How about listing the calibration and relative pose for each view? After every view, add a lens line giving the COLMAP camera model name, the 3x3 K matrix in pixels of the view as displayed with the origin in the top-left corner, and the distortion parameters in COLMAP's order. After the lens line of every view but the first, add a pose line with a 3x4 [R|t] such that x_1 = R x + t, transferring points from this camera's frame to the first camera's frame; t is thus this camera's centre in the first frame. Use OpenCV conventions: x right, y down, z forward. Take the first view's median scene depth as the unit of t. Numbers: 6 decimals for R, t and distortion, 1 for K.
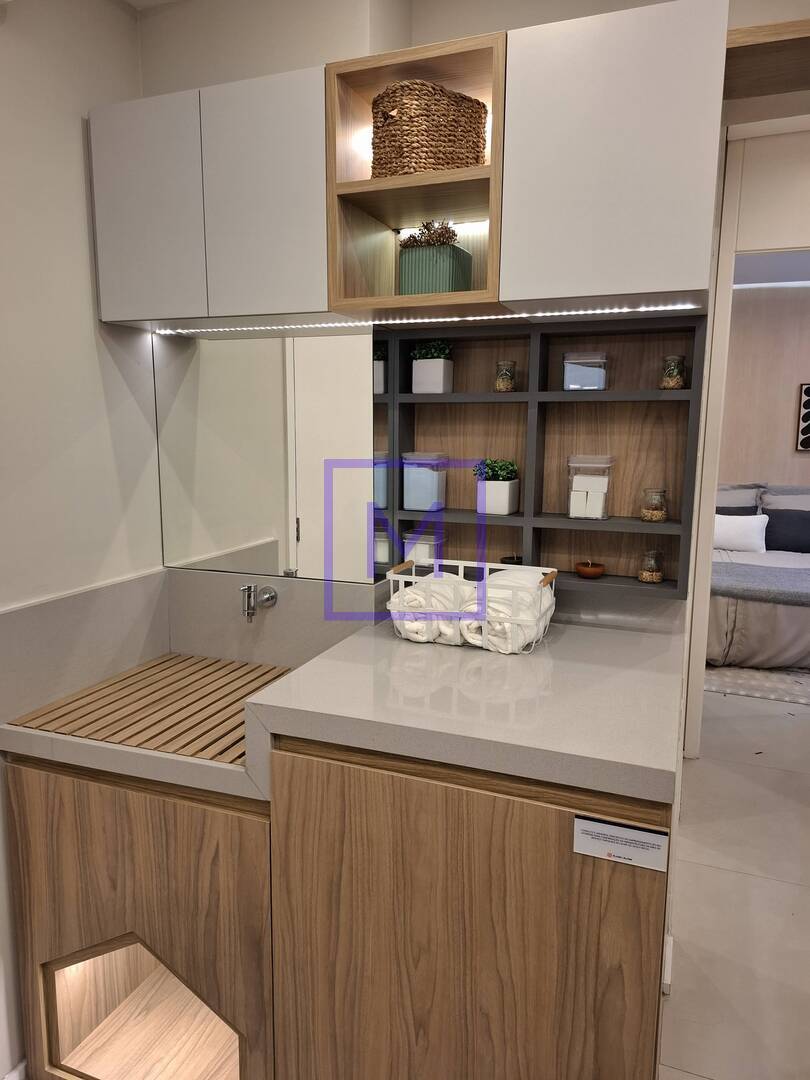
lens RADIAL K [[749.8, 0, 407.1], [0, 749.8, 541.3], [0, 0, 1]] dist [0.066279, -0.073285]
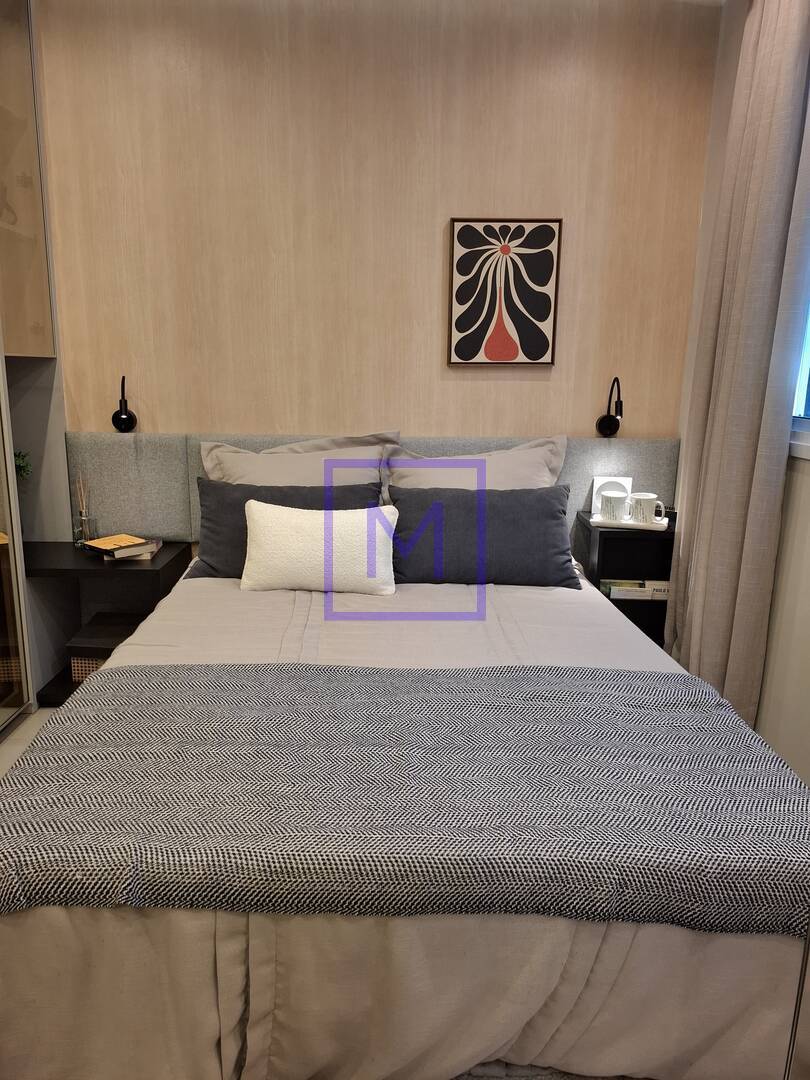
lens RADIAL K [[749.8, 0, 412.7], [0, 749.8, 557.2], [0, 0, 1]] dist [0.066279, -0.073285]
pose [[0.917314, -0.081230, 0.389790, 0.303070], [0.046069, 0.994047, 0.098737, -0.046906], [-0.395489, -0.072616, 0.915595, 0.577422]]
